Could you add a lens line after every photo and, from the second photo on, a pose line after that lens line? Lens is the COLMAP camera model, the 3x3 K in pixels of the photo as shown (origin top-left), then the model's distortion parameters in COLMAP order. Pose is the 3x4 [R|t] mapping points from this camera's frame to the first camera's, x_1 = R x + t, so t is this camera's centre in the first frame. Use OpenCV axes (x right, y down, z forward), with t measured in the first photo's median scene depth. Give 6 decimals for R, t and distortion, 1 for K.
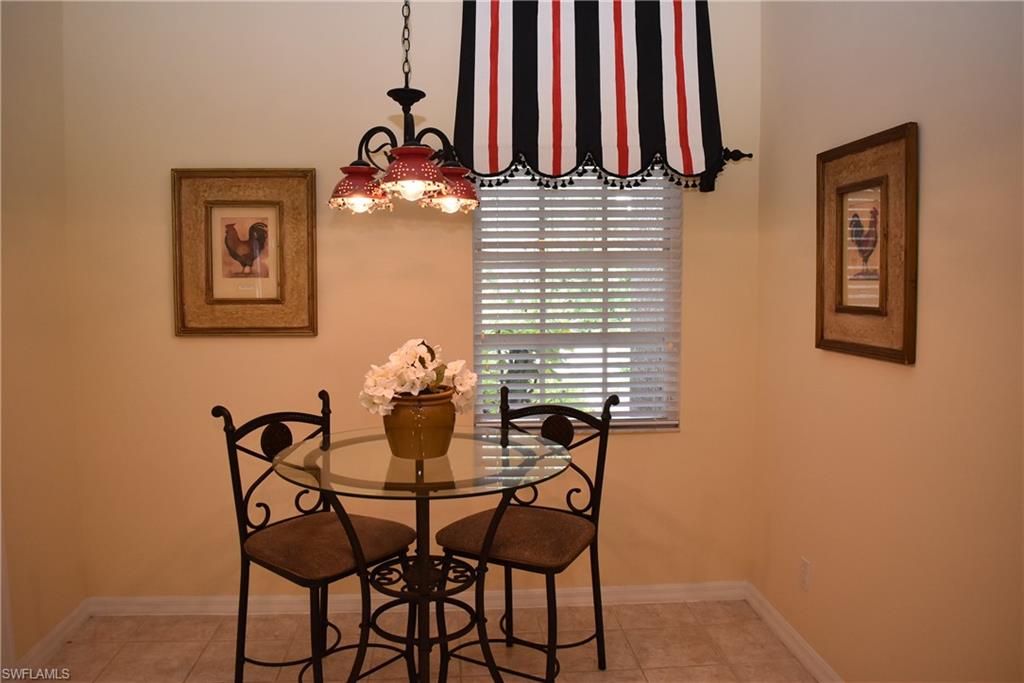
lens RADIAL K [[799.4, 0, 512.0], [0, 799.4, 341.5], [0, 0, 1]] dist [-0.091080, 0.000857]
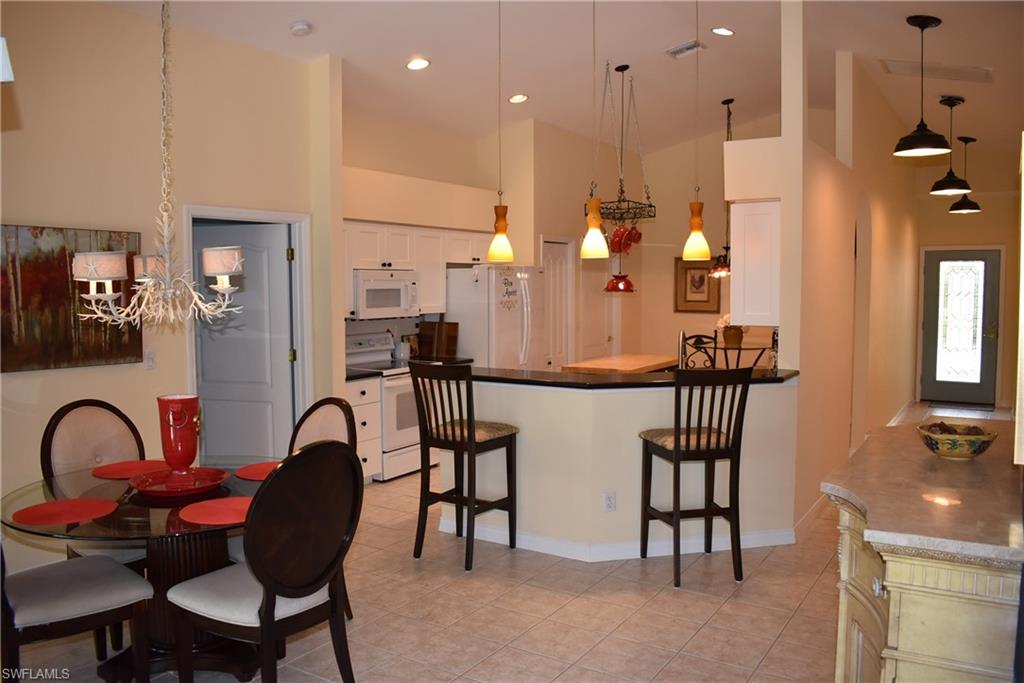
lens RADIAL K [[799.4, 0, 512.0], [0, 799.4, 341.5], [0, 0, 1]] dist [-0.091080, 0.000857]
pose [[0.796014, 0.045751, -0.603546, 1.005454], [-0.052606, 0.998595, 0.006314, 0.128478], [0.602987, 0.026724, 0.797303, -1.962735]]
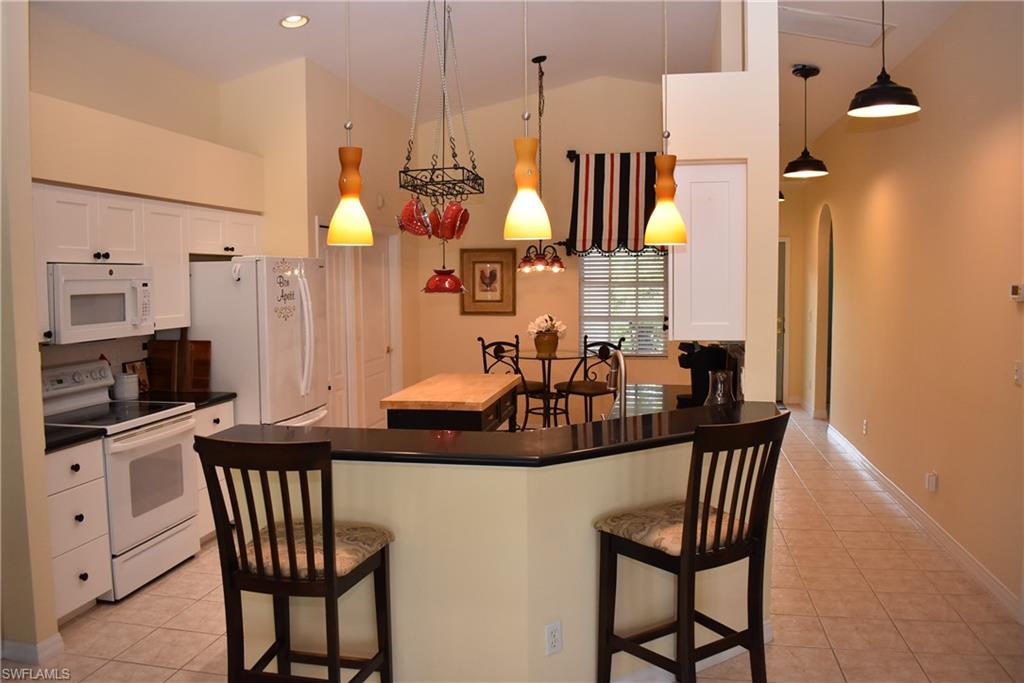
lens RADIAL K [[799.4, 0, 512.0], [0, 799.4, 341.5], [0, 0, 1]] dist [-0.091080, 0.000857]
pose [[0.963807, 0.017423, -0.266030, 0.448248], [-0.018830, 0.999819, -0.002737, 0.089319], [0.265934, 0.007647, 0.963961, -1.542682]]
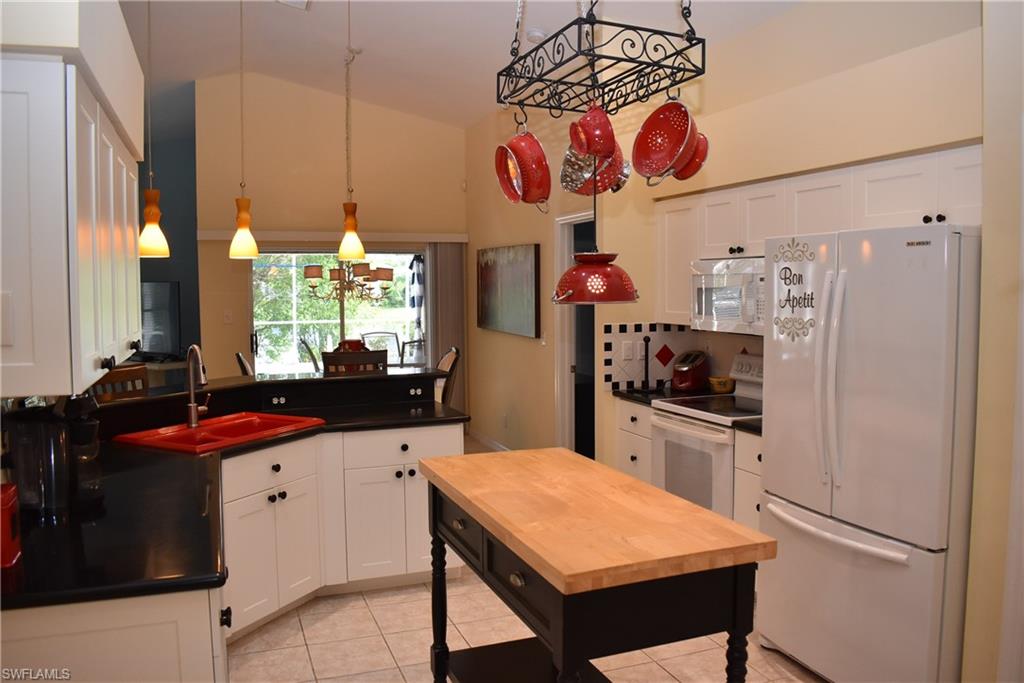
lens RADIAL K [[799.4, 0, 512.0], [0, 799.4, 341.5], [0, 0, 1]] dist [-0.091080, 0.000857]
pose [[-0.961643, 0.031856, -0.272448, 0.158470], [-0.010757, 0.988090, 0.153500, -0.102947], [0.274093, 0.150543, -0.949847, 0.831853]]
